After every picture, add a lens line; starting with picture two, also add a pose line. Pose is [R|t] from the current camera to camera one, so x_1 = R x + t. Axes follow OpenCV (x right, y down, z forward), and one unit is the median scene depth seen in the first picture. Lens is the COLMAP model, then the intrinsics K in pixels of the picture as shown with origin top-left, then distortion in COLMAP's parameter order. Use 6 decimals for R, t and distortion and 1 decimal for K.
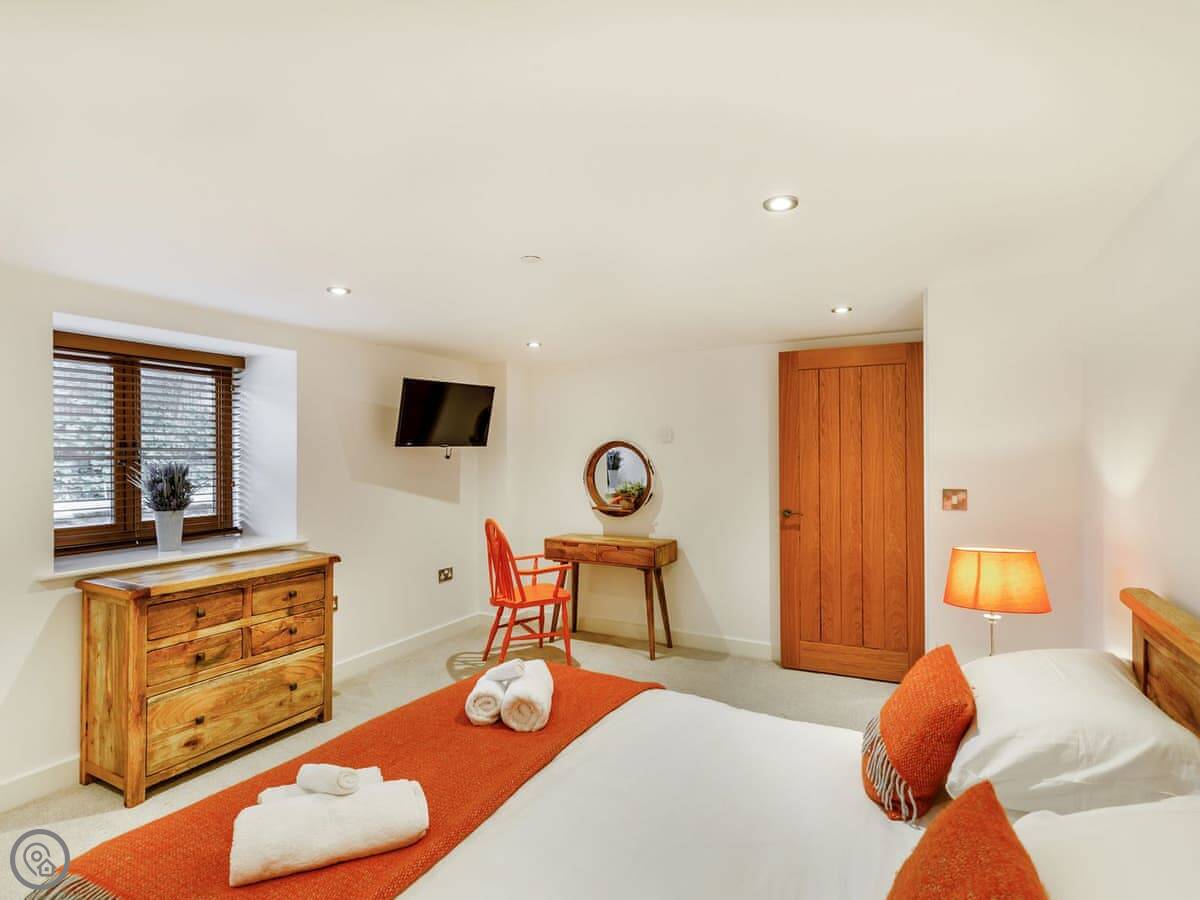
lens RADIAL K [[612.6, 0, 595.1], [0, 612.6, 450.0], [0, 0, 1]] dist [-0.001403, 0.000617]
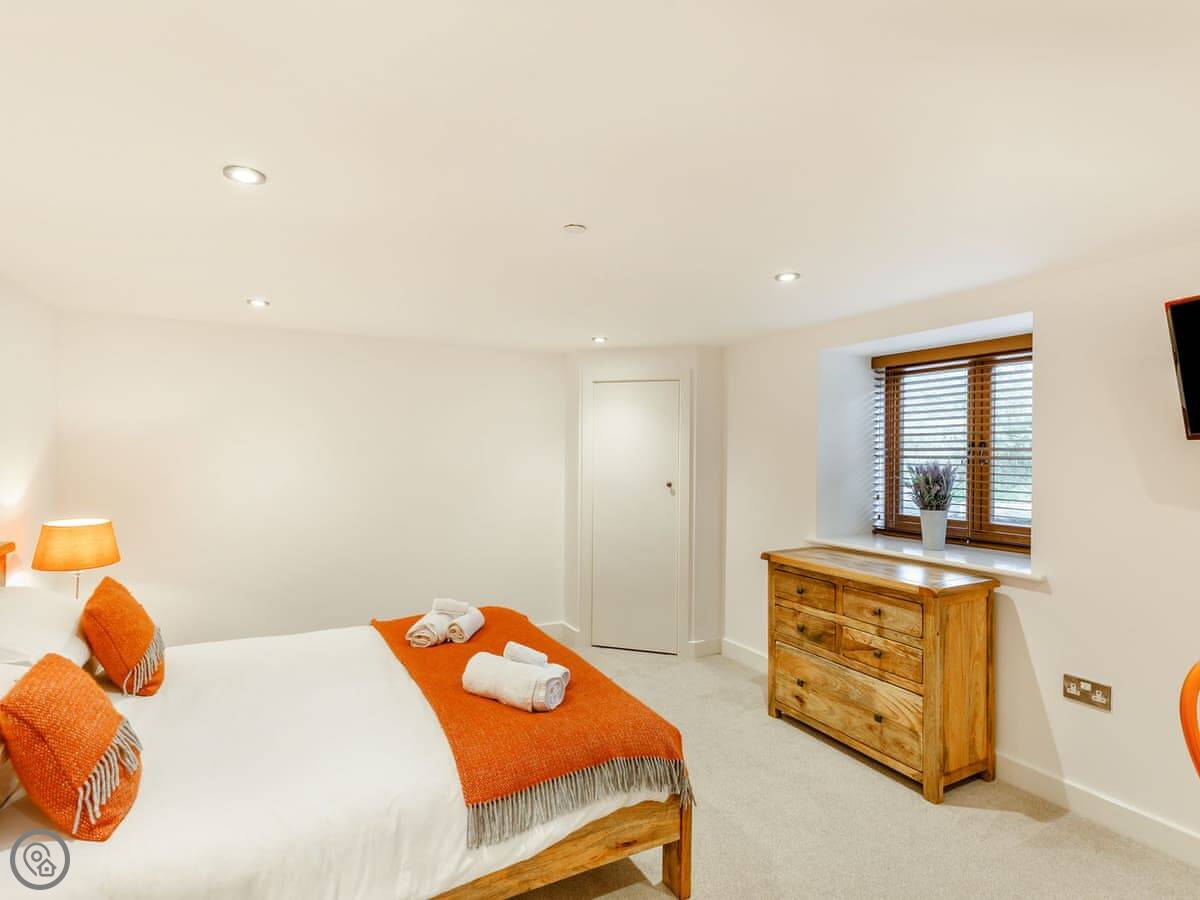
lens RADIAL K [[612.6, 0, 595.1], [0, 612.6, 450.0], [0, 0, 1]] dist [-0.001403, 0.000617]
pose [[-0.558526, -0.007152, -0.829456, 0.471519], [-0.001242, 0.999969, -0.007786, 0.009831], [0.829486, -0.003318, -0.558517, 1.169486]]
